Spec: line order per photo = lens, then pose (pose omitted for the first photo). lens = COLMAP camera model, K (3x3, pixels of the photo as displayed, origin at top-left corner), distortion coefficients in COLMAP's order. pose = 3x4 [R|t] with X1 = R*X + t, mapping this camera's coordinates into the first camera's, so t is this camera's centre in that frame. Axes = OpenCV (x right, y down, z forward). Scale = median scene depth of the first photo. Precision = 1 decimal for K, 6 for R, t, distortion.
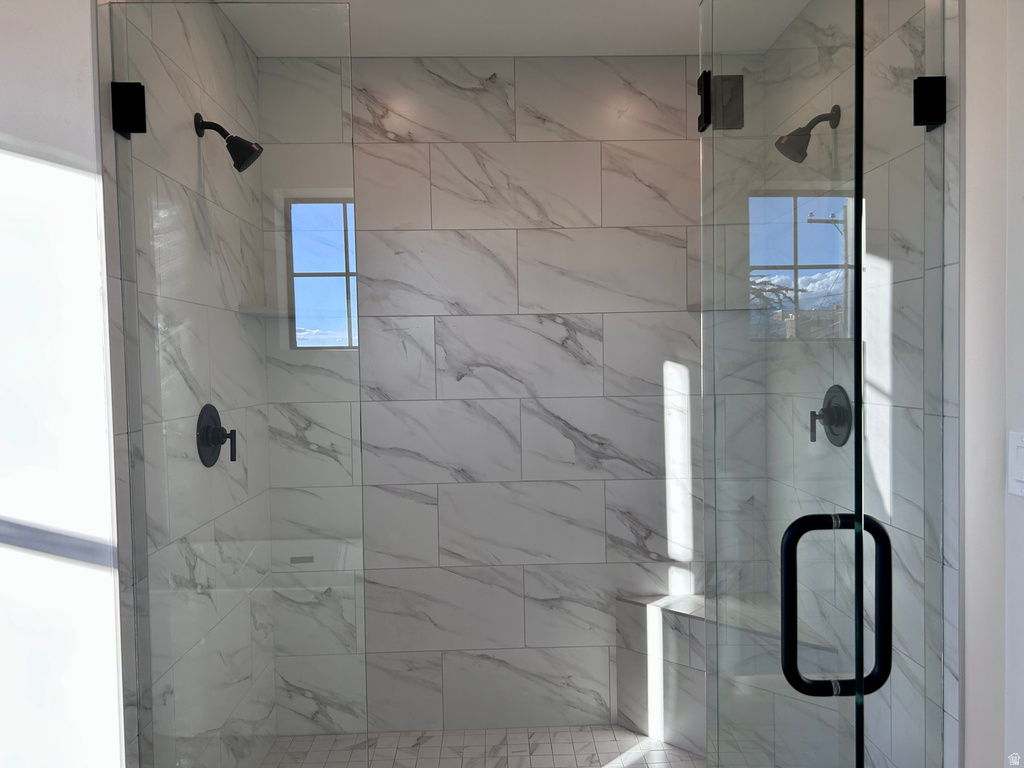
lens RADIAL K [[772.6, 0, 515.2], [0, 772.6, 389.2], [0, 0, 1]] dist [0.045877, -0.044935]
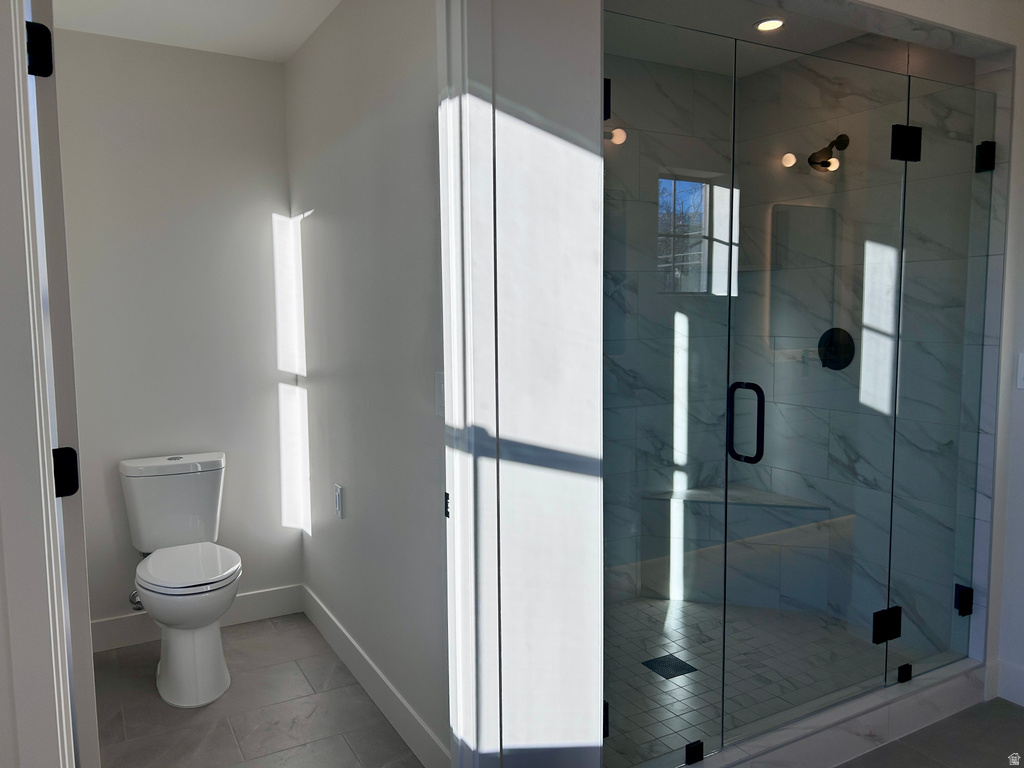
lens RADIAL K [[772.6, 0, 511.5], [0, 772.6, 380.2], [0, 0, 1]] dist [0.045877, -0.044935]
pose [[0.877875, -0.034494, 0.477646, -0.658623], [0.007749, 0.998295, 0.057852, 0.002443], [-0.478828, -0.047085, 0.876645, 0.002835]]
